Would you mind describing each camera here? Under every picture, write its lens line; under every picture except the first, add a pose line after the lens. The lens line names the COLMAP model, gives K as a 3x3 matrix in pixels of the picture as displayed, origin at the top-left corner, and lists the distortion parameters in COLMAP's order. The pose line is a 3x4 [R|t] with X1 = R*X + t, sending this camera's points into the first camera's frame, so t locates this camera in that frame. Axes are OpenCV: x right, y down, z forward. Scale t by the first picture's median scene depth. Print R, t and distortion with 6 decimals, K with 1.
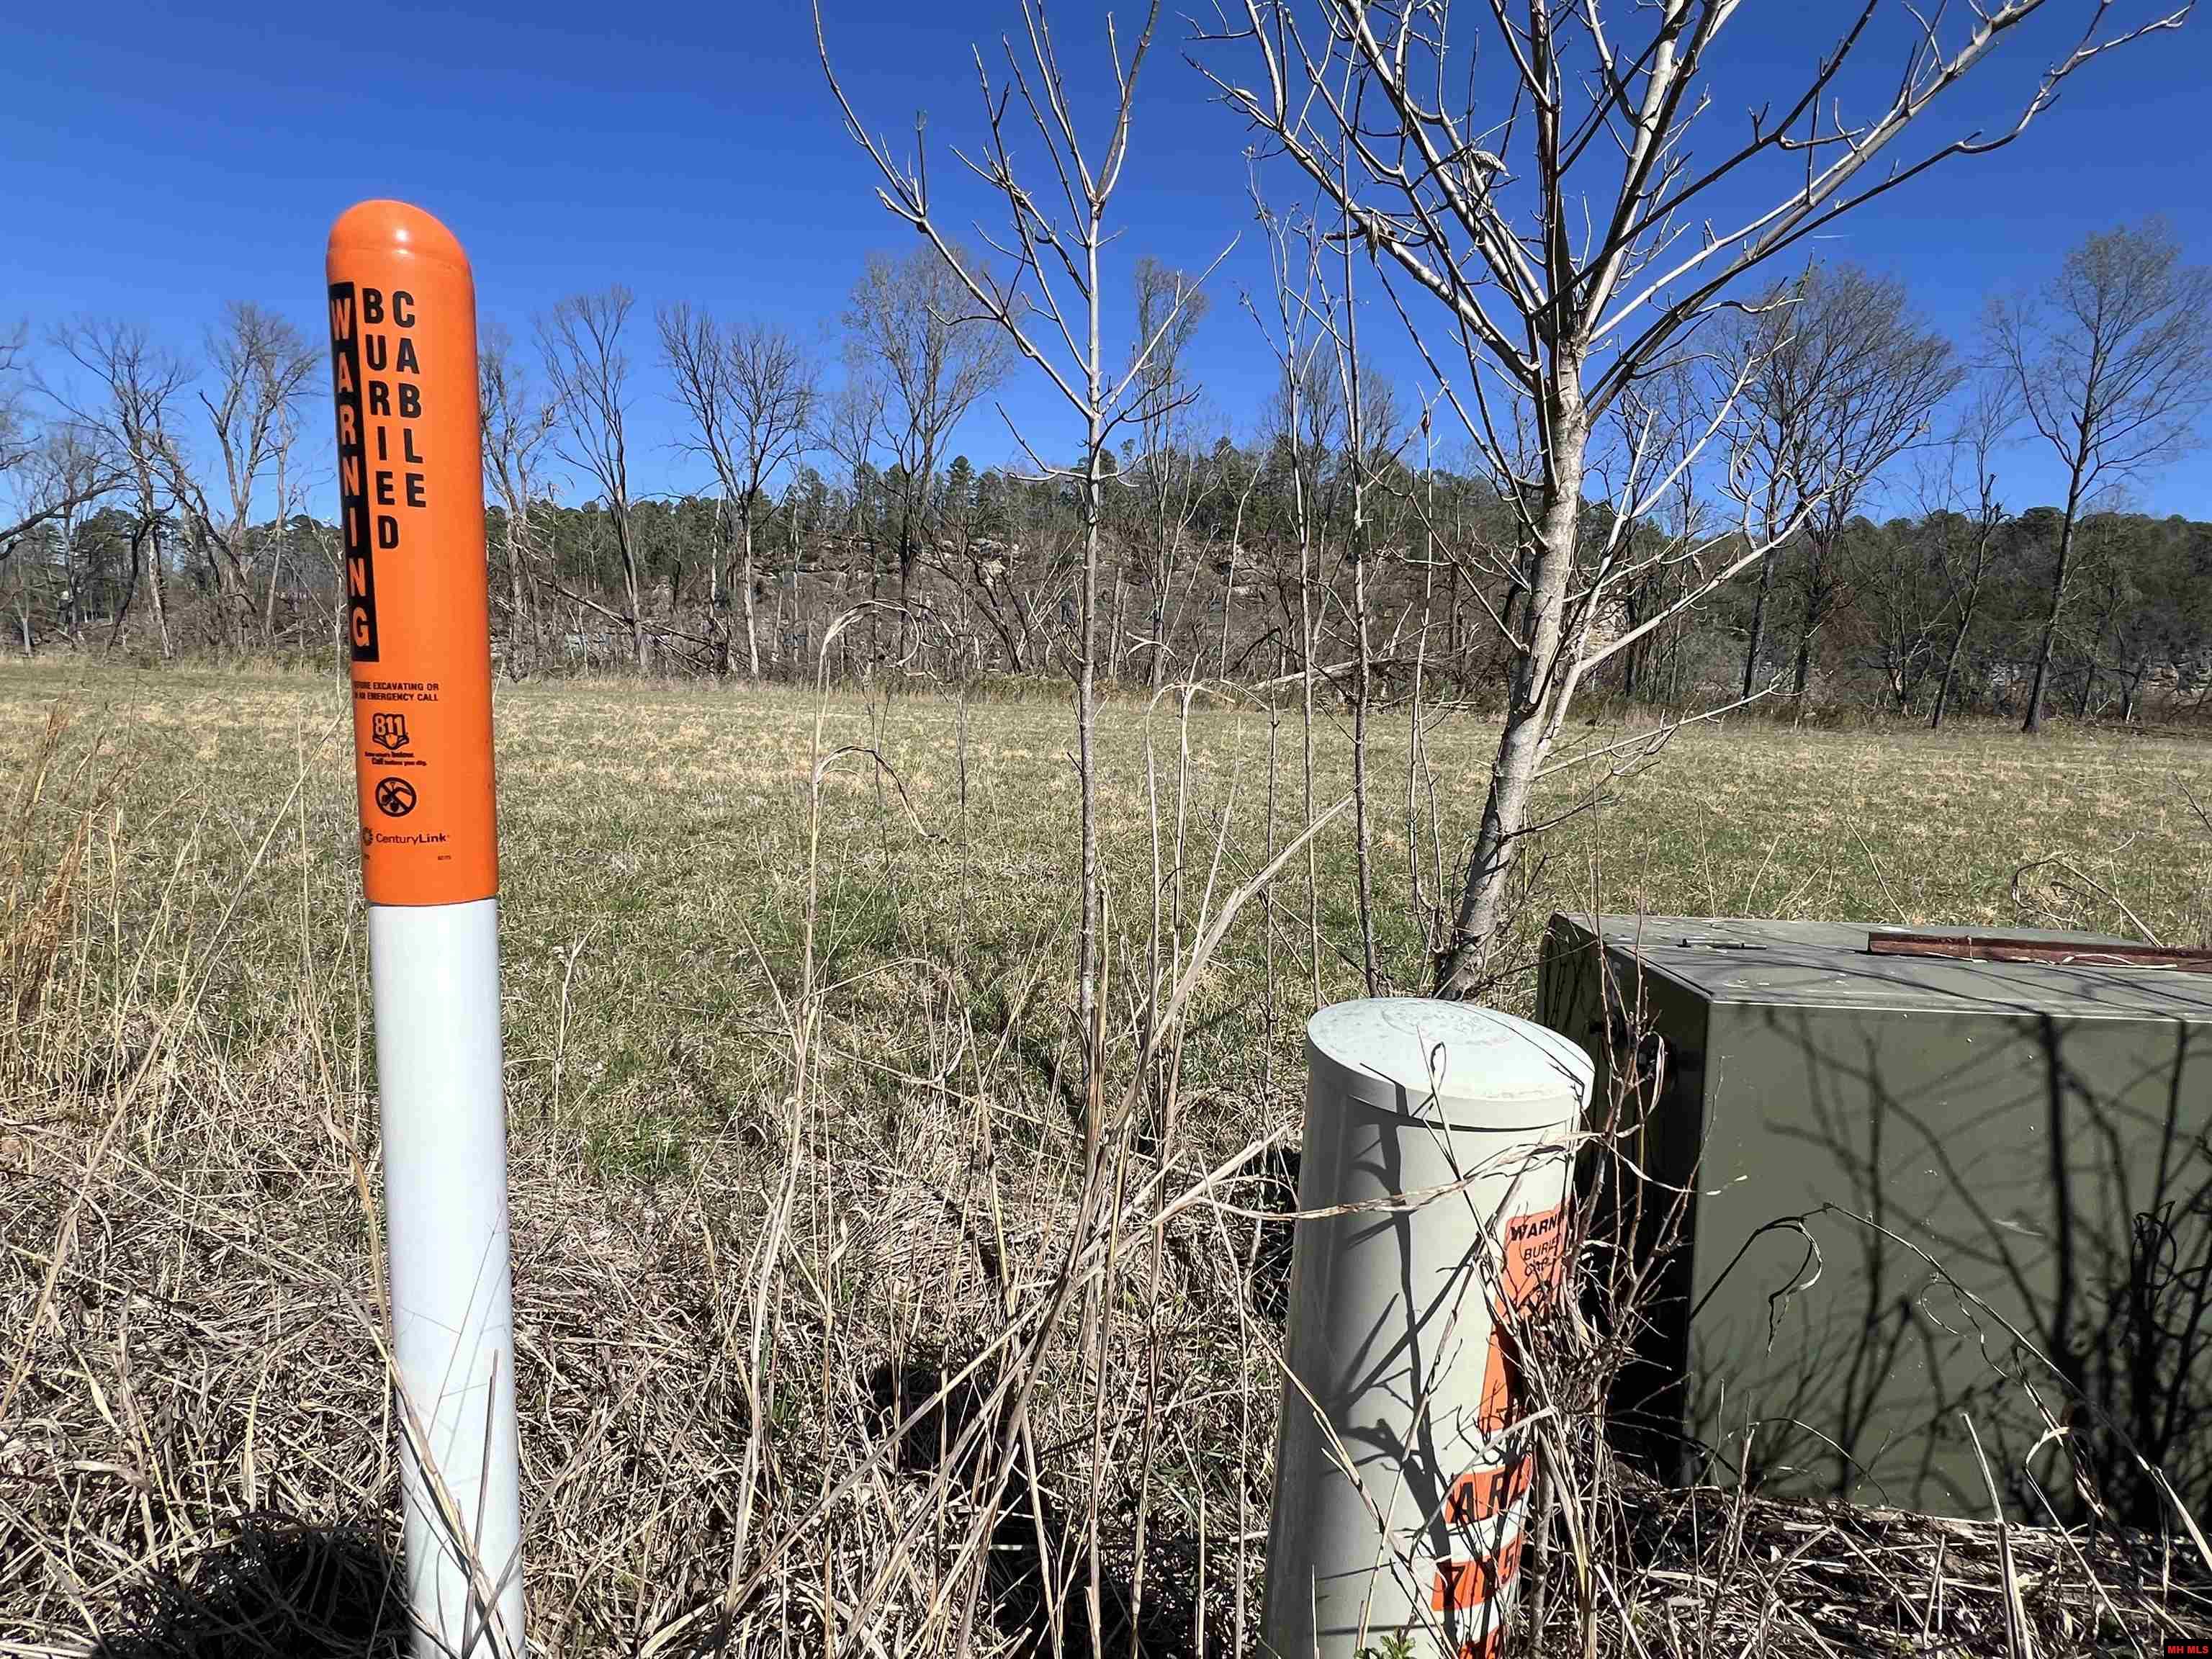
lens RADIAL K [[1100.9, 0, 1114.6], [0, 1100.9, 830.5], [0, 0, 1]] dist [0.005537, 0.000611]
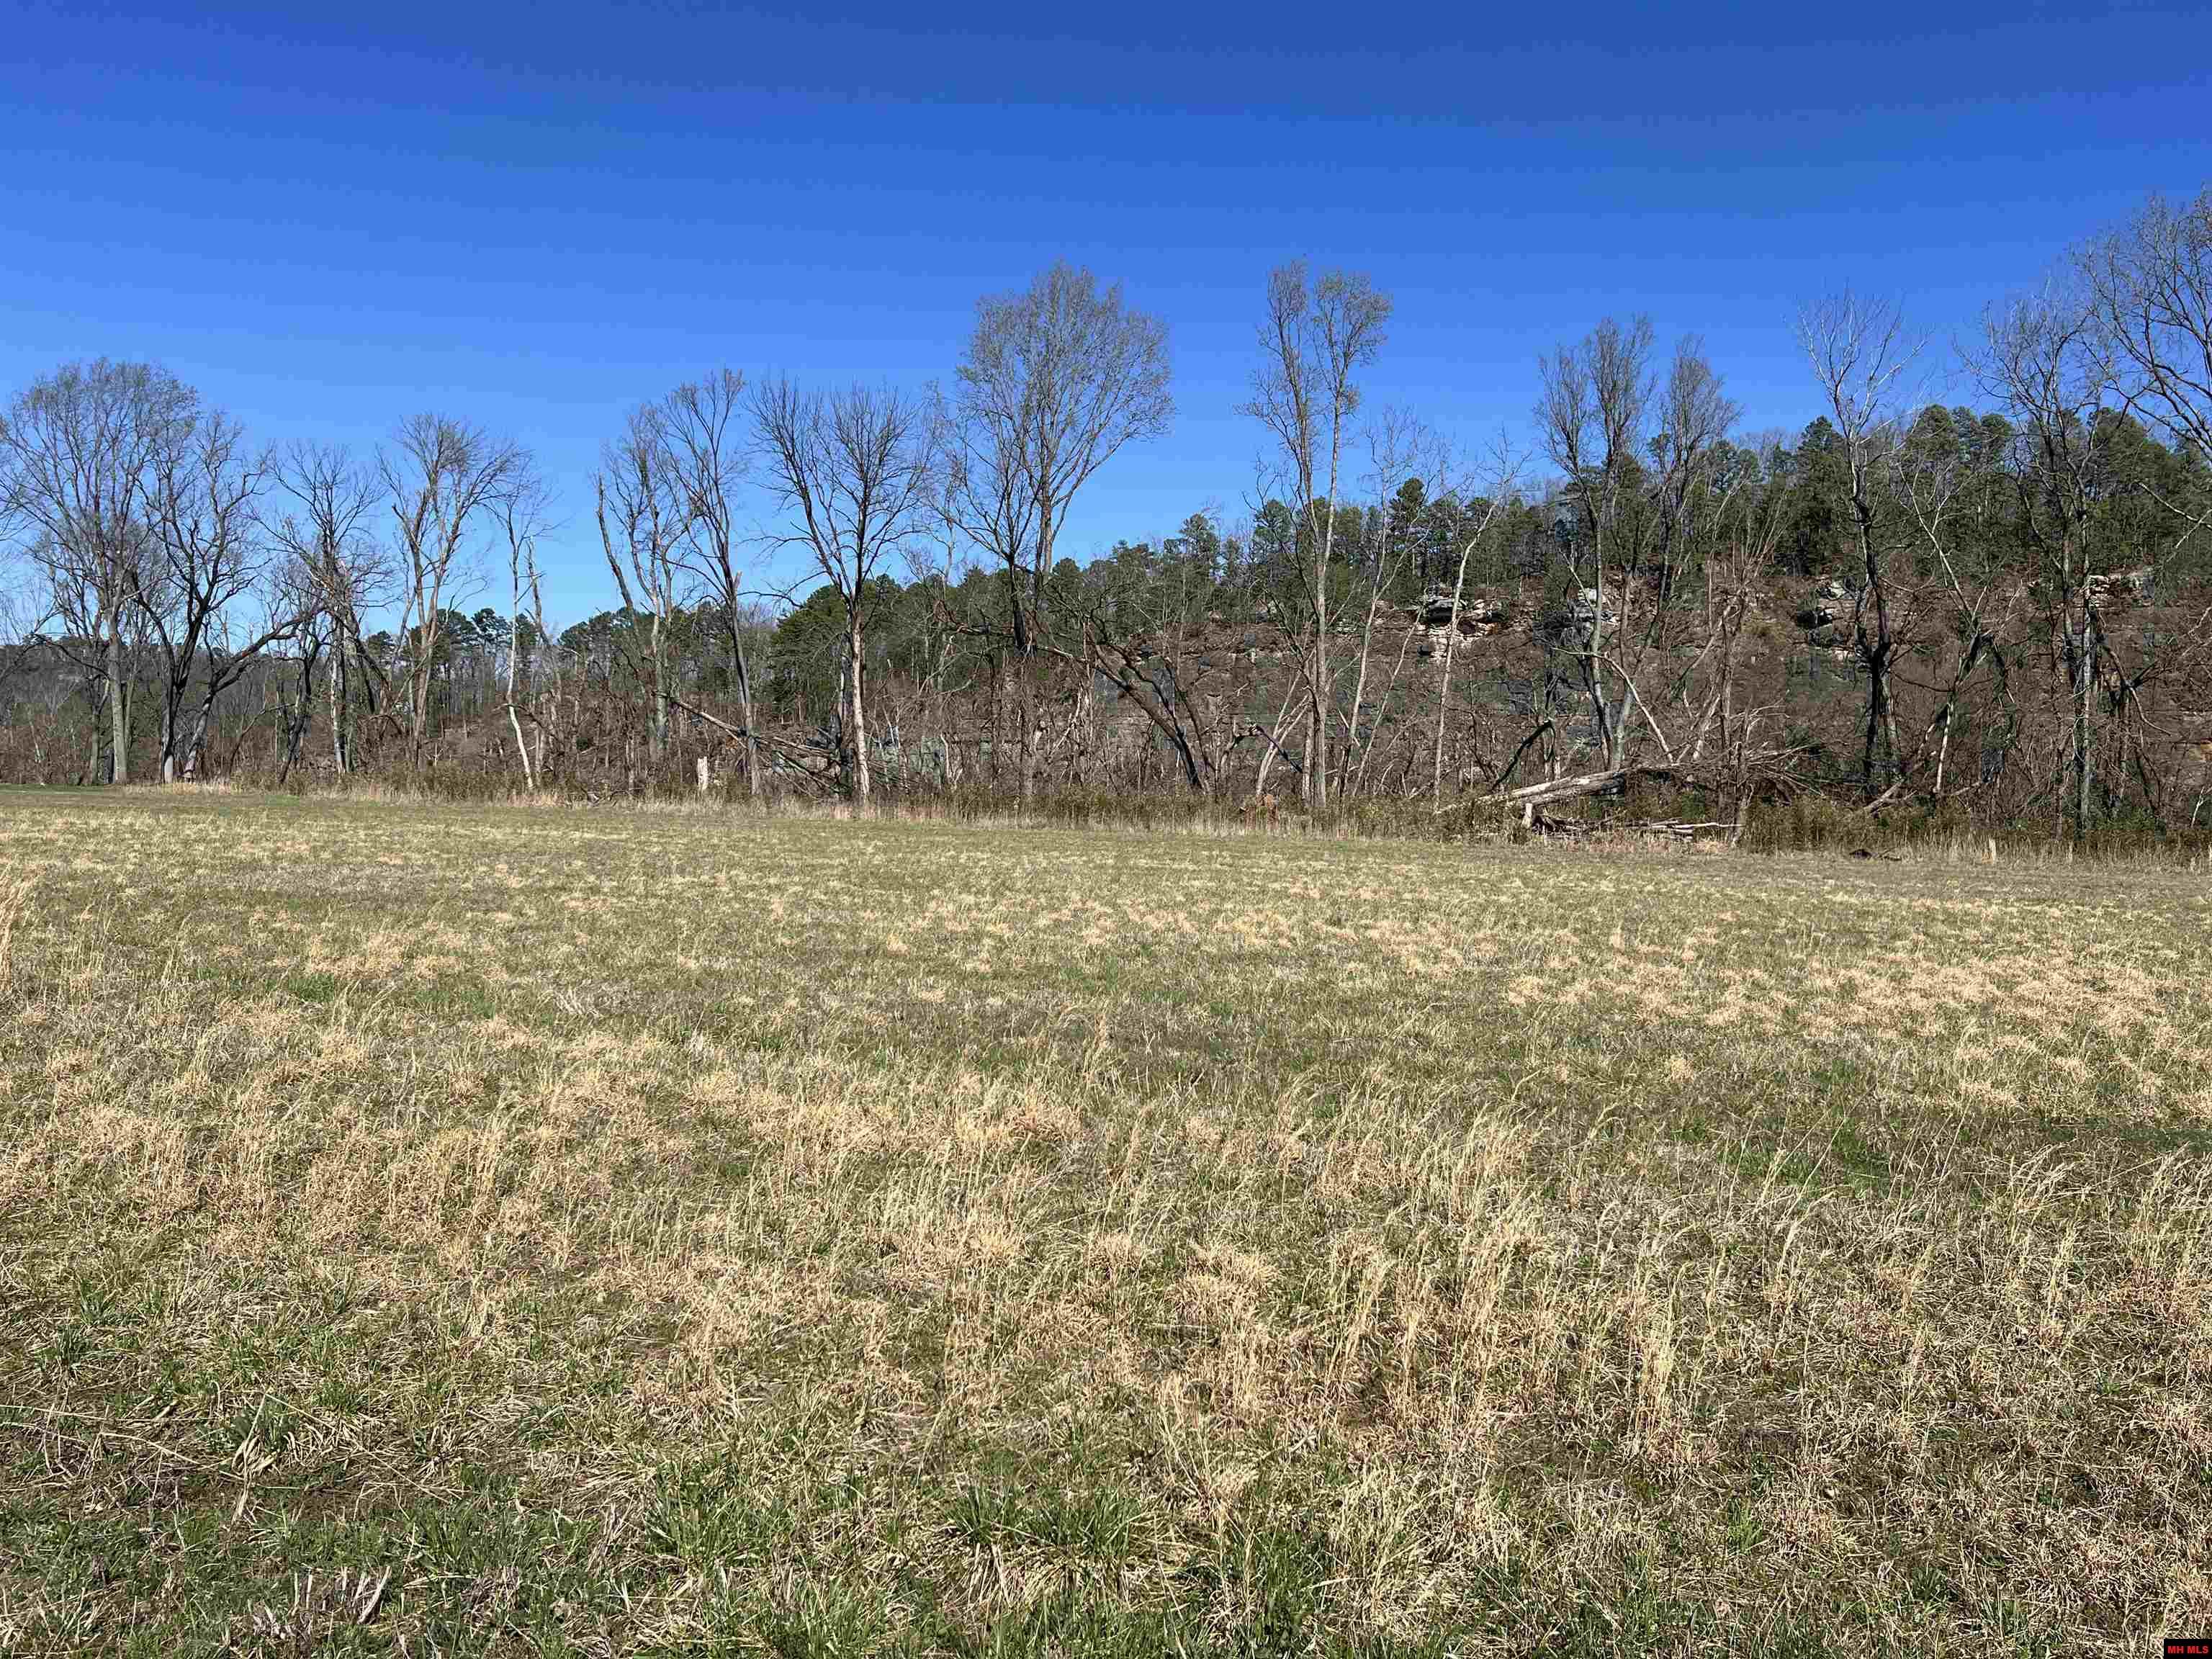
lens RADIAL K [[1673.6, 0, 1100.5], [0, 1673.6, 822.6], [0, 0, 1]] dist [0.055855, -0.067423]
pose [[0.929707, -0.001887, -0.368296, 0.290263], [-0.043088, 0.992563, -0.113853, 0.013282], [0.365772, 0.121719, 0.922711, -0.087921]]
